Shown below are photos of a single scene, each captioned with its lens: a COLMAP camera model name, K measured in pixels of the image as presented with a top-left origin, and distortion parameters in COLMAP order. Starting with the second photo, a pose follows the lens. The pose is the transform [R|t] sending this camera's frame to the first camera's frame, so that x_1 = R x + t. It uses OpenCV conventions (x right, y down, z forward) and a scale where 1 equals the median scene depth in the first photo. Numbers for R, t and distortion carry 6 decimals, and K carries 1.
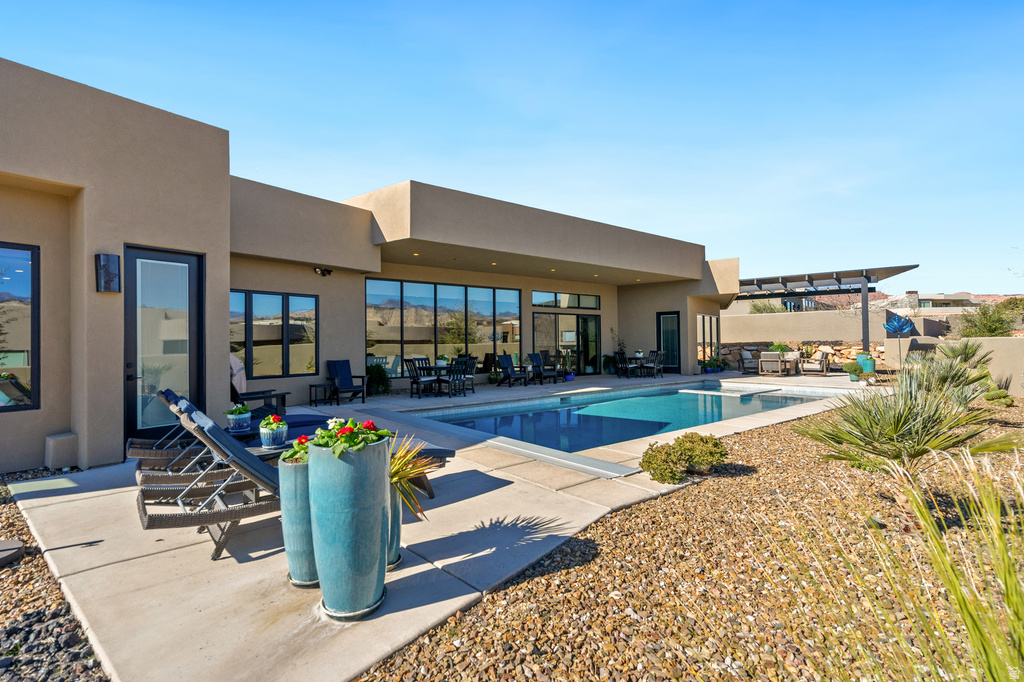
lens RADIAL K [[482.2, 0, 516.2], [0, 482.2, 335.4], [0, 0, 1]] dist [-0.003690, 0.001481]
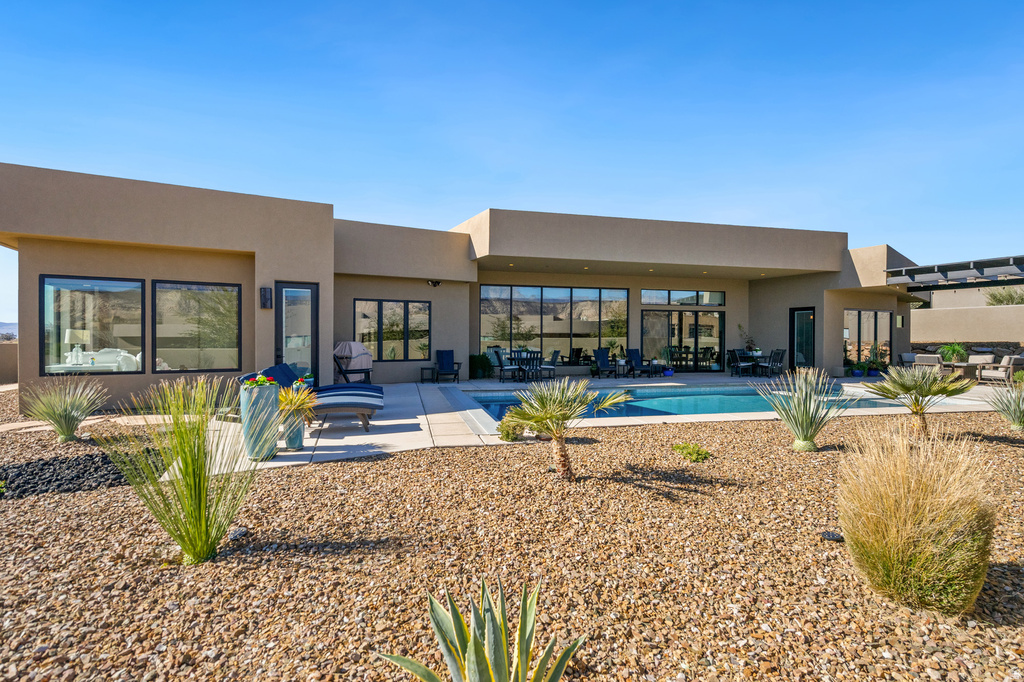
lens RADIAL K [[482.2, 0, 513.3], [0, 482.2, 343.8], [0, 0, 1]] dist [-0.003690, 0.001481]
pose [[0.902829, 0.020293, -0.429520, 0.238197], [-0.006381, 0.999408, 0.033806, -0.007956], [0.429952, -0.027780, 0.902424, -0.072439]]
